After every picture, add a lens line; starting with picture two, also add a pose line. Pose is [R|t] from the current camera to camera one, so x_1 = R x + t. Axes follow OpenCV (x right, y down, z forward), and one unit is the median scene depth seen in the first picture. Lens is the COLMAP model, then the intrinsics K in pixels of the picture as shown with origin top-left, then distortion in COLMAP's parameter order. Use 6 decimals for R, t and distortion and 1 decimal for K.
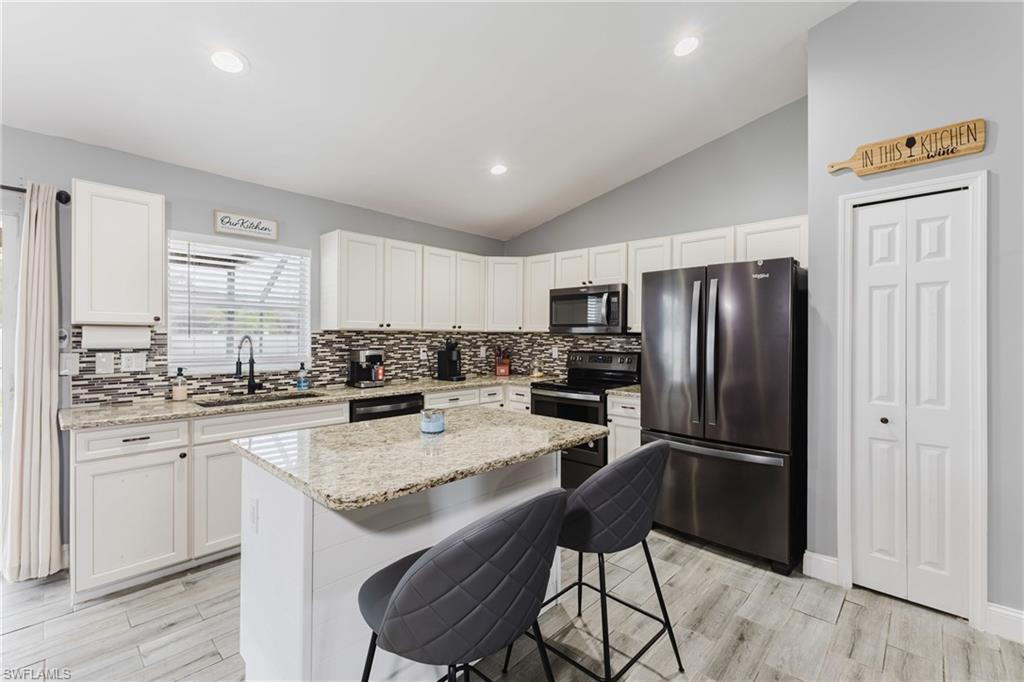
lens RADIAL K [[440.0, 0, 514.2], [0, 440.0, 340.5], [0, 0, 1]] dist [0.012520, 0.000085]
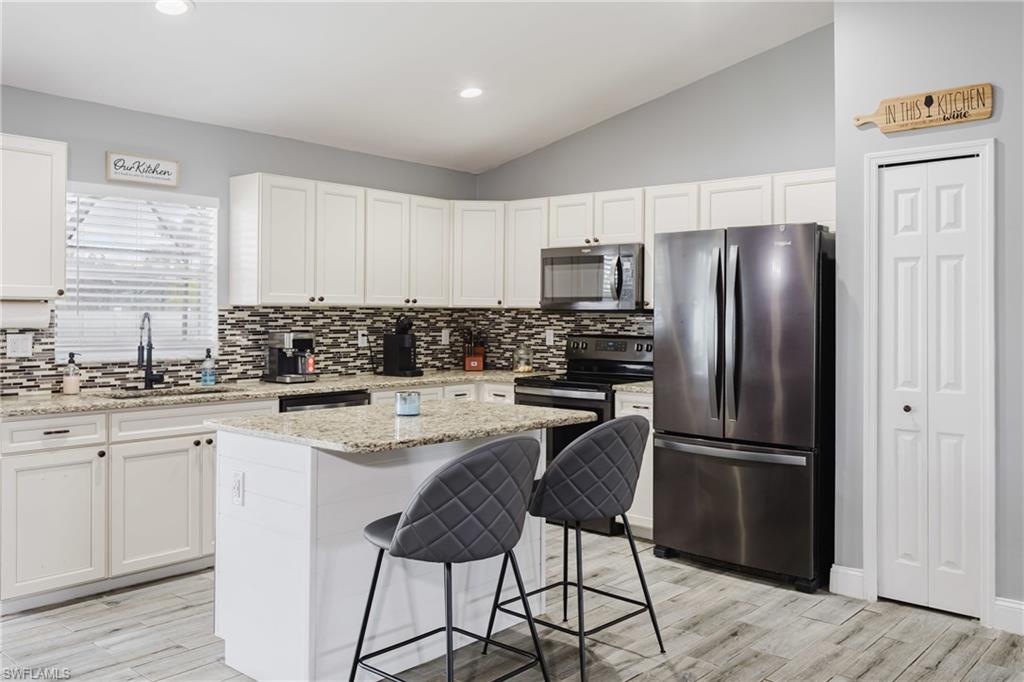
lens RADIAL K [[845.2, 0, 511.9], [0, 845.2, 324.5], [0, 0, 1]] dist [0.014217, 0.000860]
pose [[0.999603, 0.000775, 0.028165, -0.006527], [-0.000836, 0.999997, 0.002162, 0.005618], [-0.028163, -0.002185, 0.999601, -0.481745]]
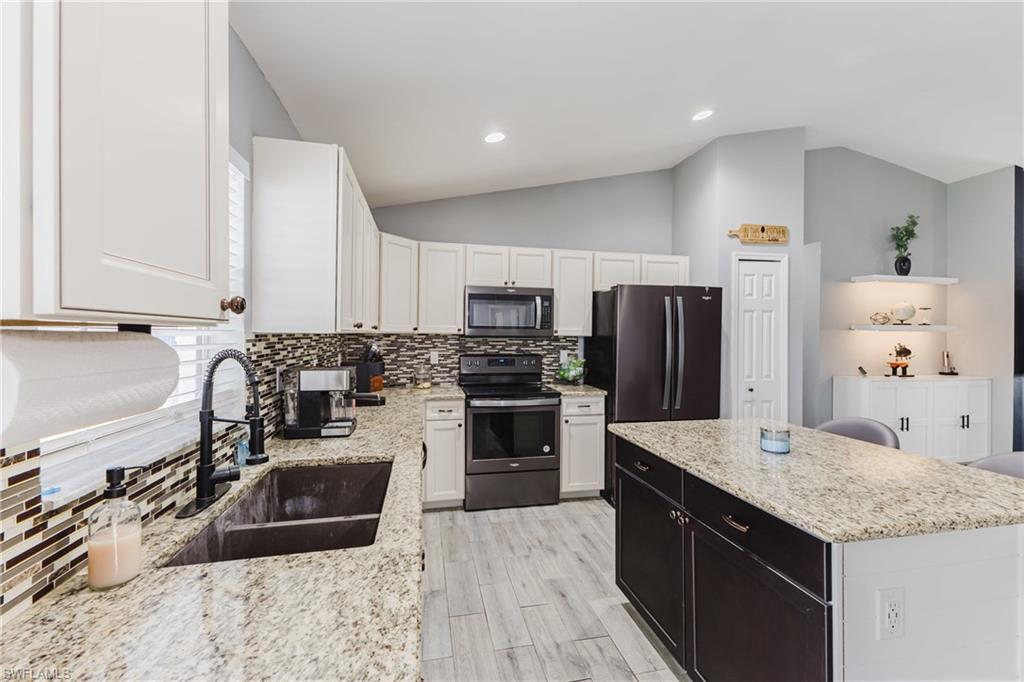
lens RADIAL K [[440.0, 0, 514.2], [0, 440.0, 340.5], [0, 0, 1]] dist [0.012520, 0.000085]
pose [[0.573824, -0.012238, 0.818887, -0.747041], [0.003417, 0.999915, 0.012549, -0.023076], [-0.818971, -0.004402, 0.573818, 0.543860]]
